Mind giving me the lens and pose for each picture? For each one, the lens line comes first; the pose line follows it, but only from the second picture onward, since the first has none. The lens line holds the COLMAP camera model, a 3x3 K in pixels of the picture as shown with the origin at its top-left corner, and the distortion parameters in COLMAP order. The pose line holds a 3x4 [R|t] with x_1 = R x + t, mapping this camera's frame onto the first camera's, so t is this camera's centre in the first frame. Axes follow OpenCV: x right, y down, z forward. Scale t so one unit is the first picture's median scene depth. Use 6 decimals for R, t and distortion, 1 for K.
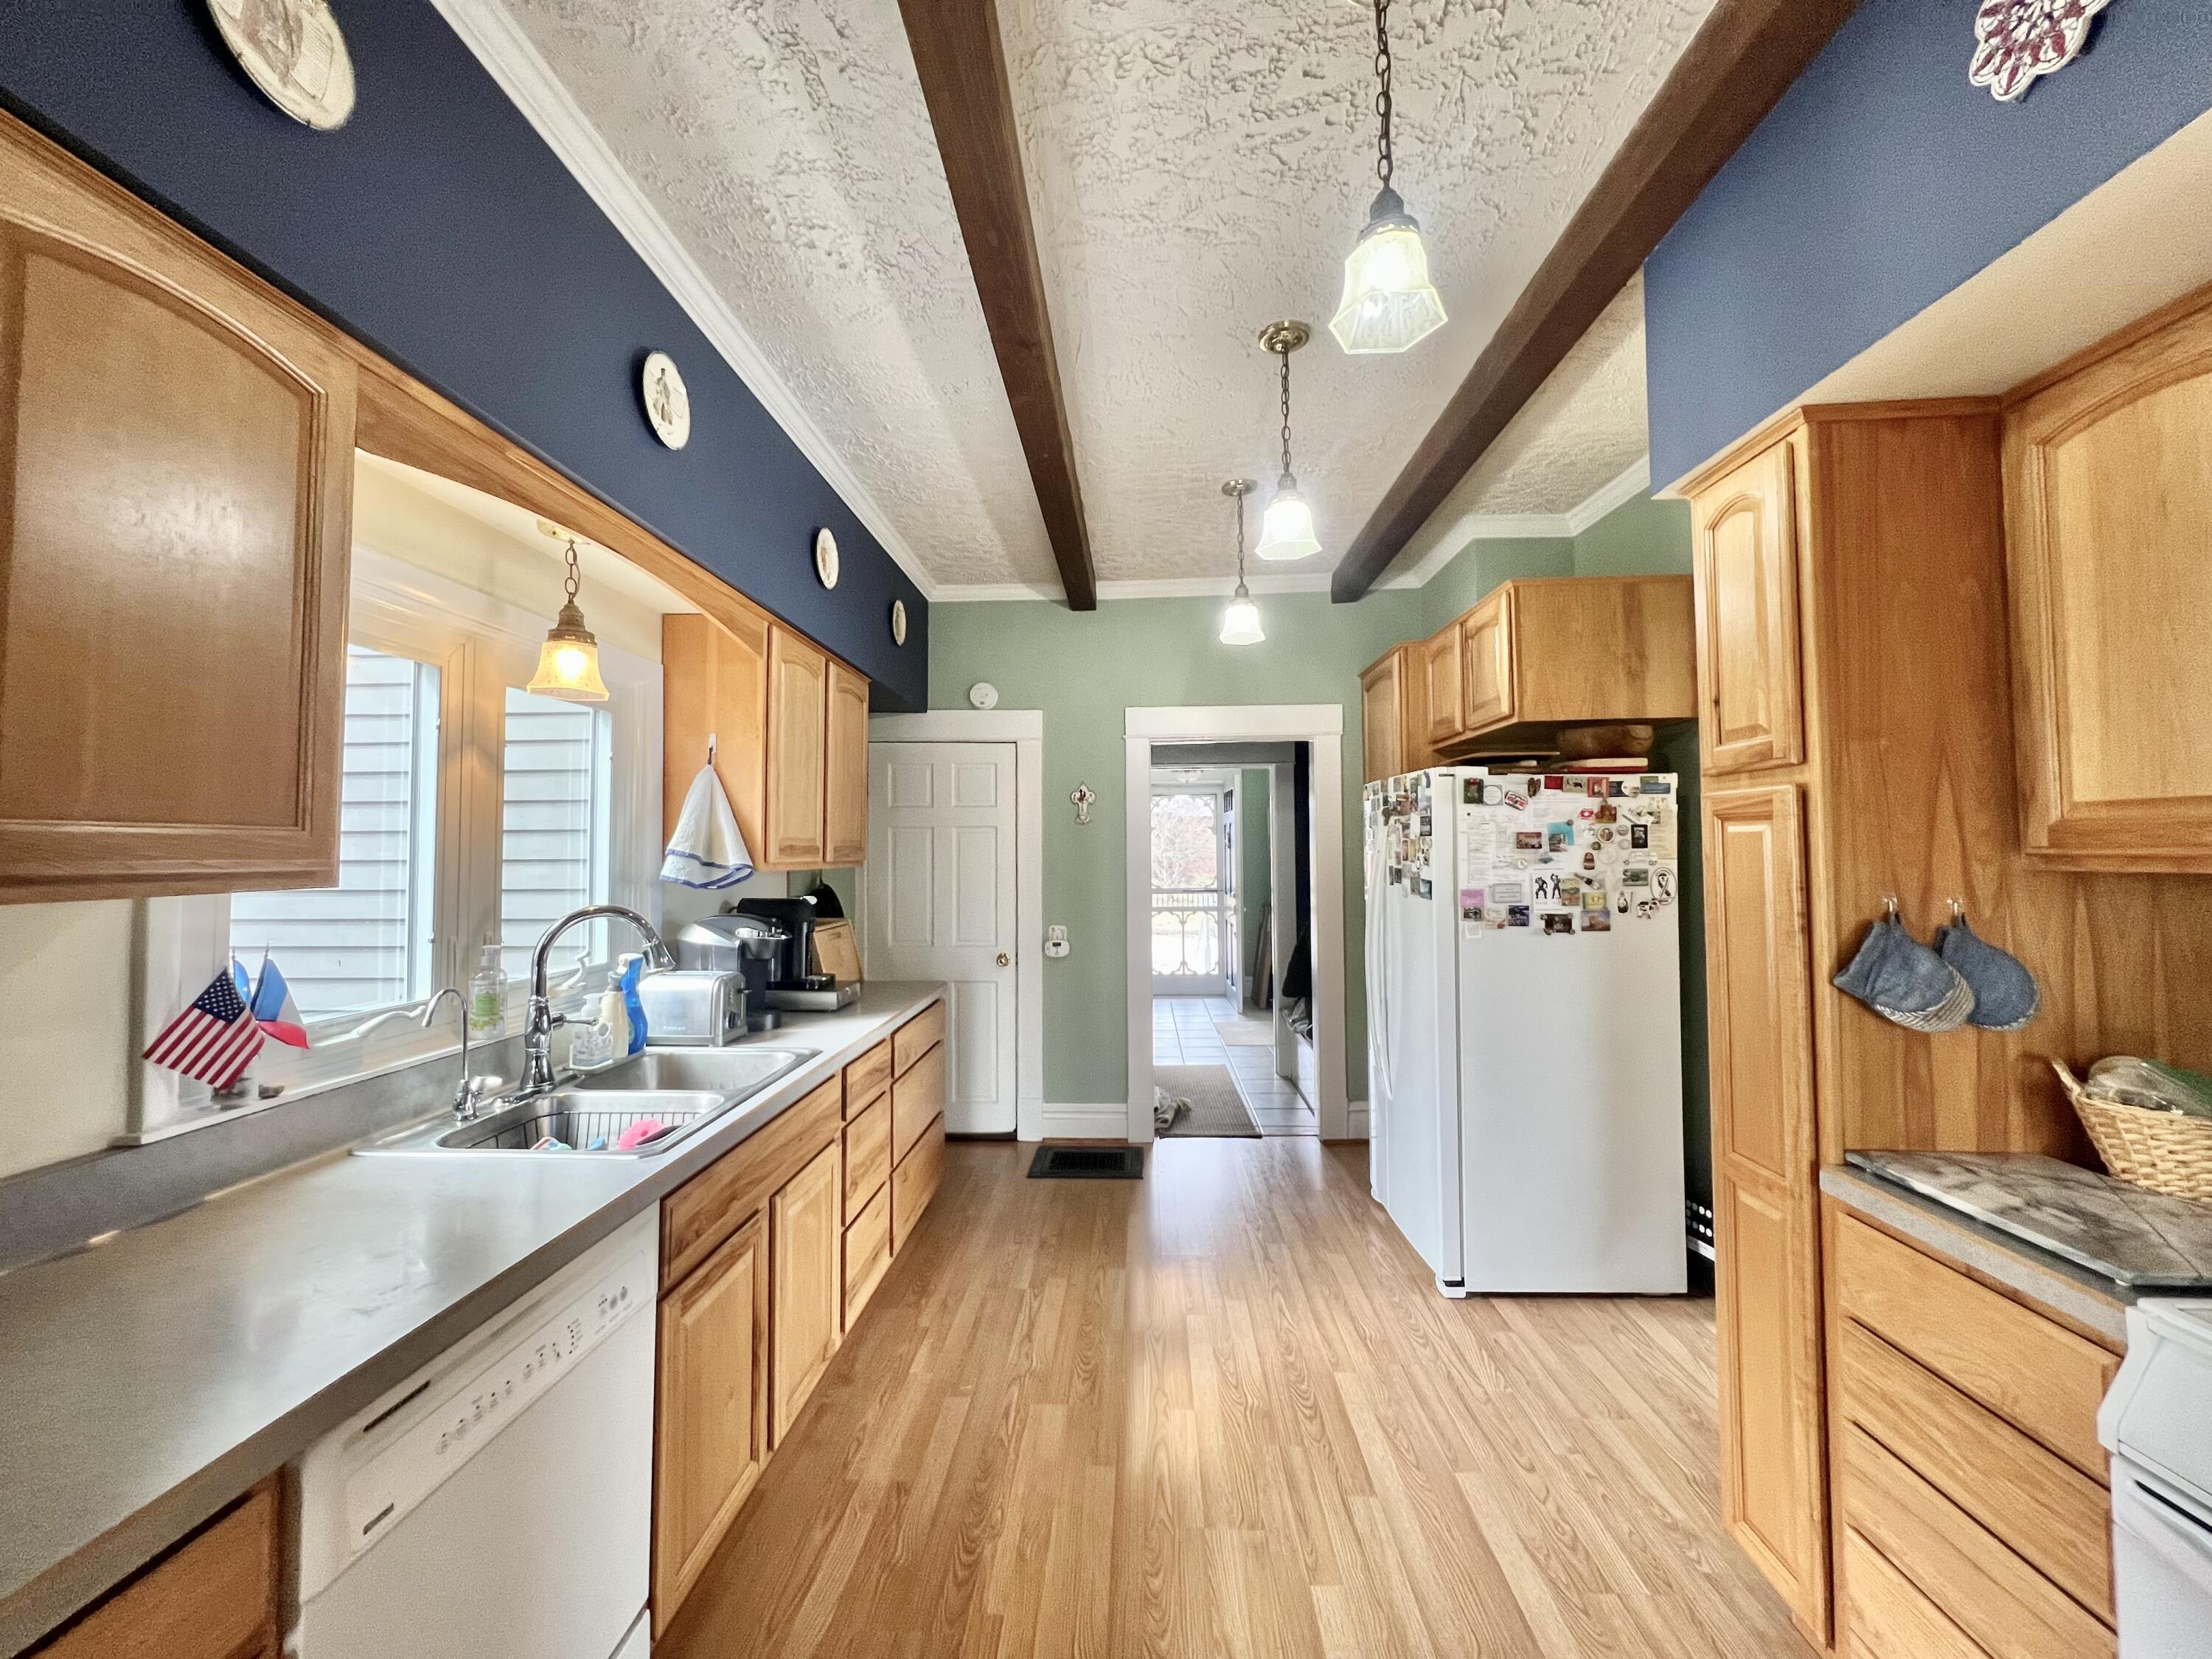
lens RADIAL K [[889.2, 0, 1106.0], [0, 889.2, 829.5], [0, 0, 1]] dist [-0.000150, 0.000090]
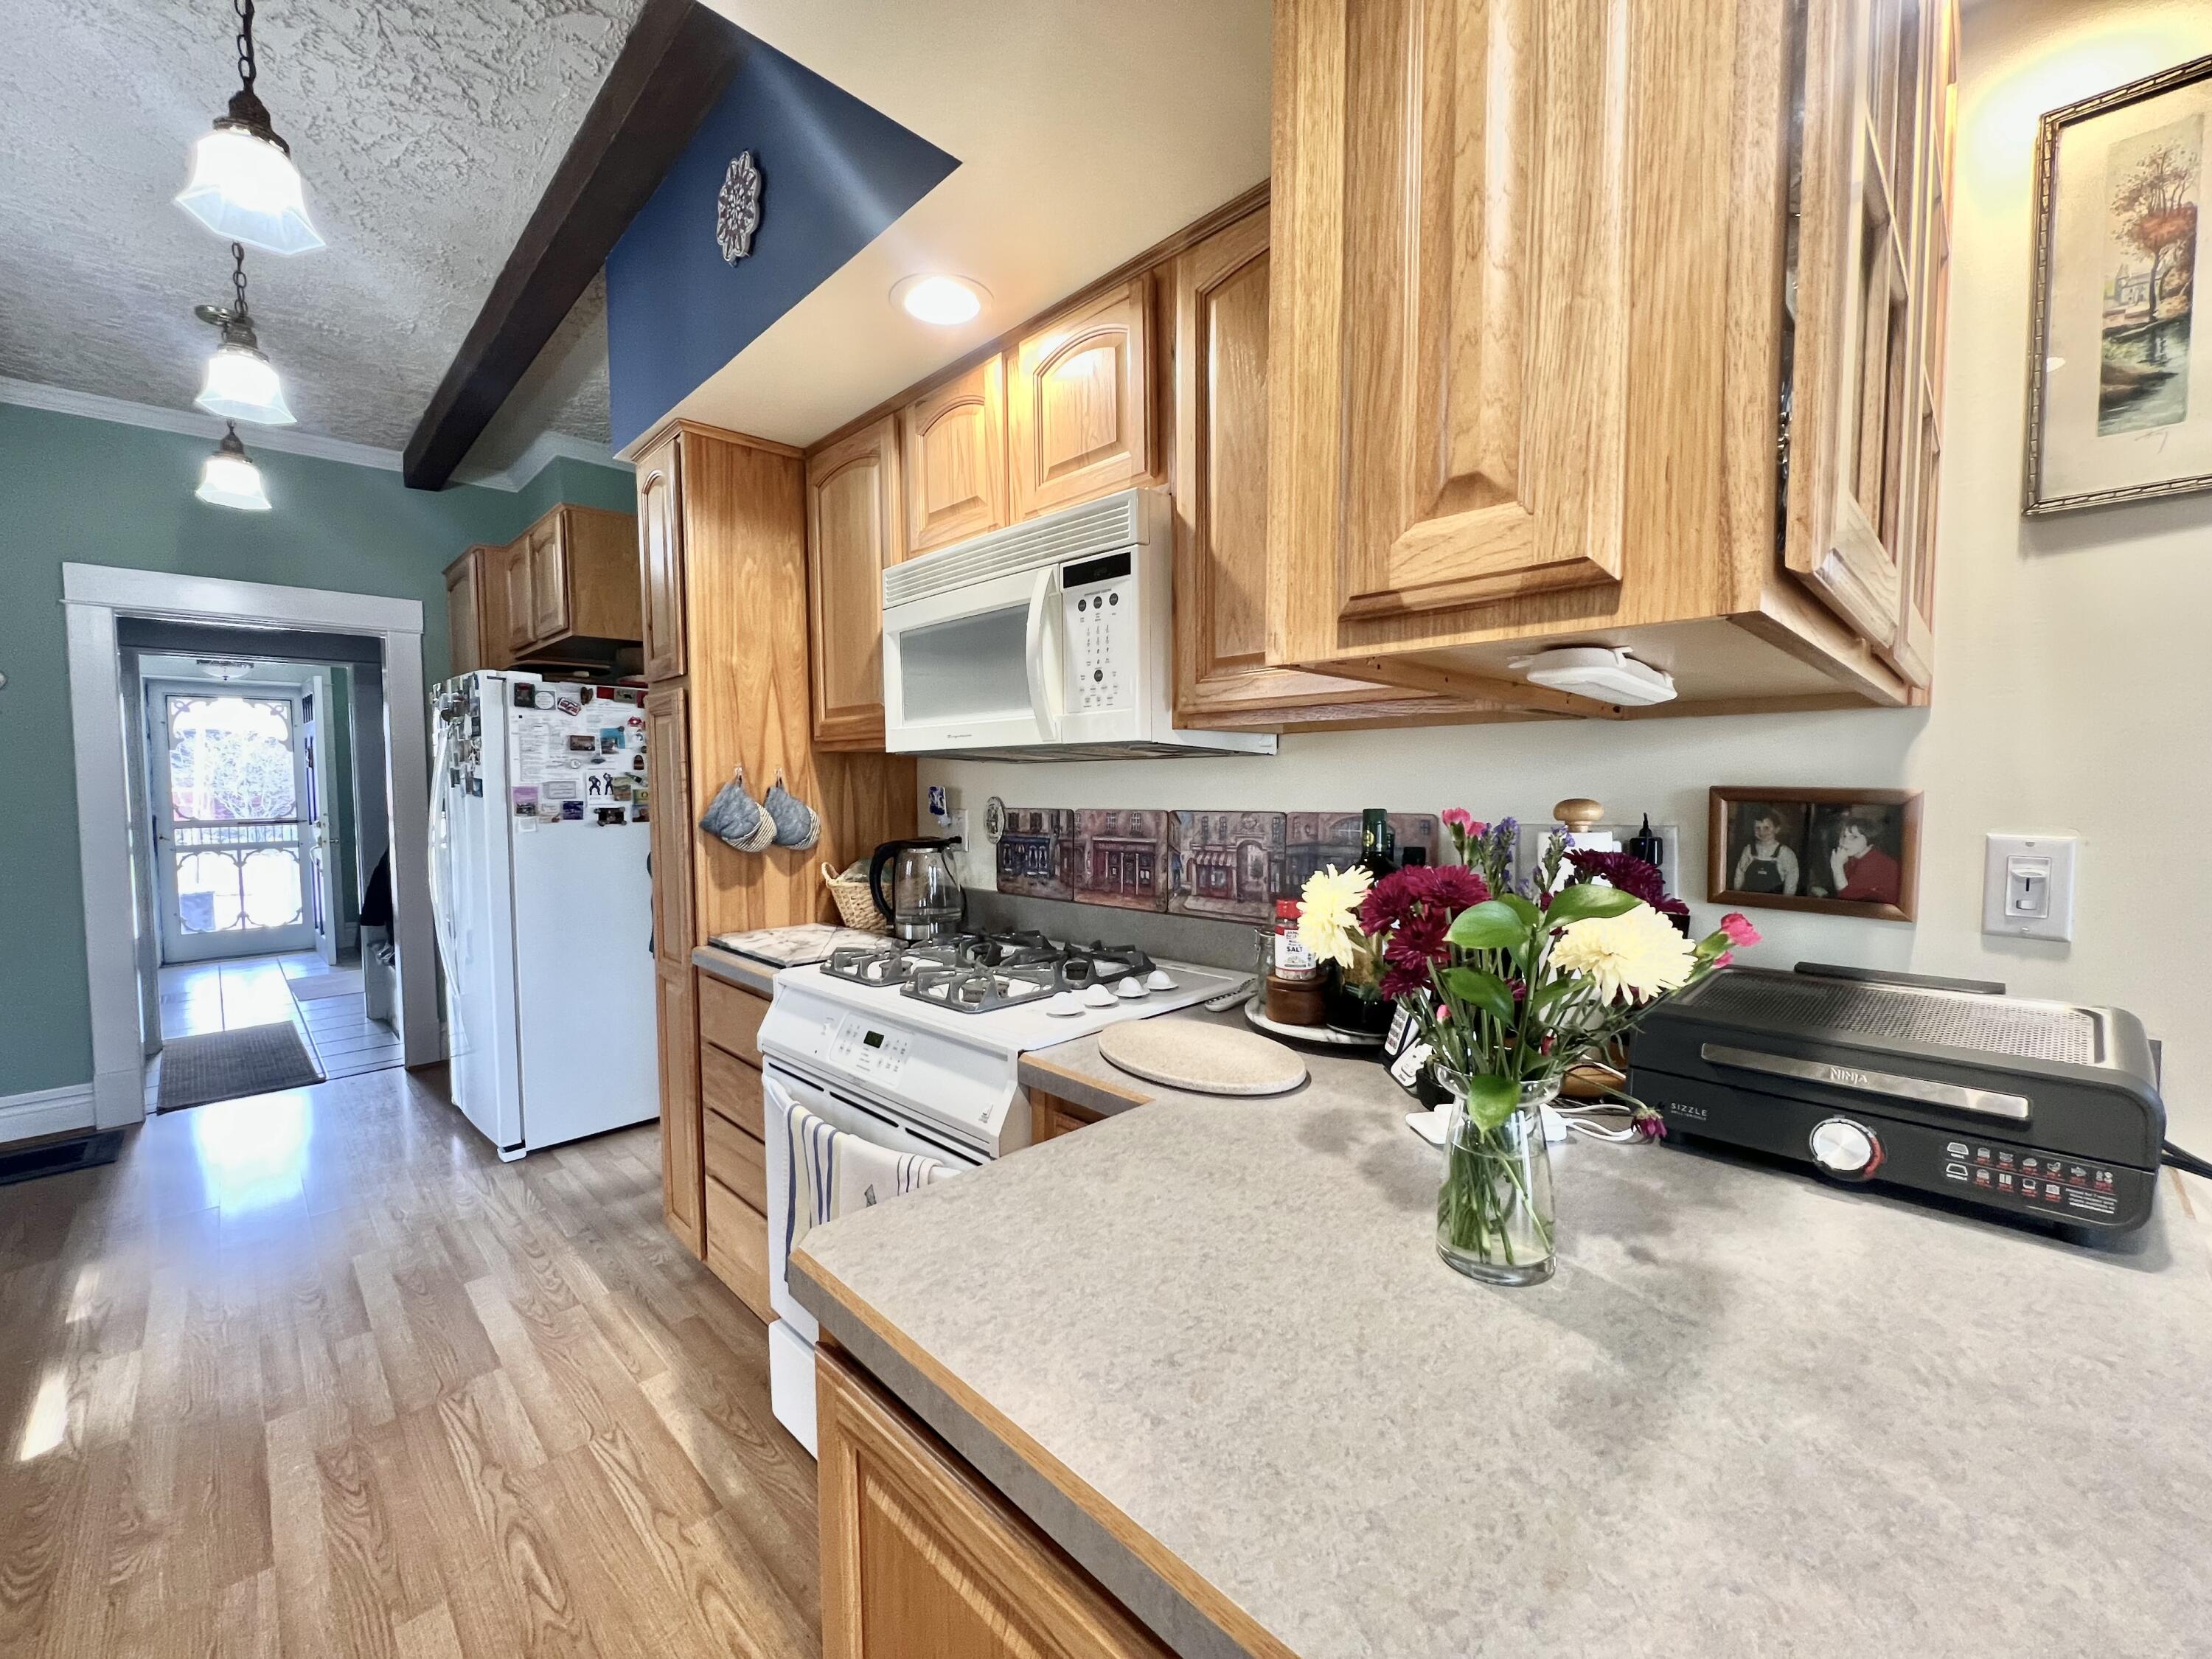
lens RADIAL K [[899.8, 0, 1106.0], [0, 899.8, 829.5], [0, 0, 1]] dist [0.002281, 0.000625]
pose [[0.683938, -0.034701, 0.728714, 0.095113], [-0.016717, 0.997860, 0.063208, 0.037979], [-0.729348, -0.055412, 0.681895, -0.260834]]
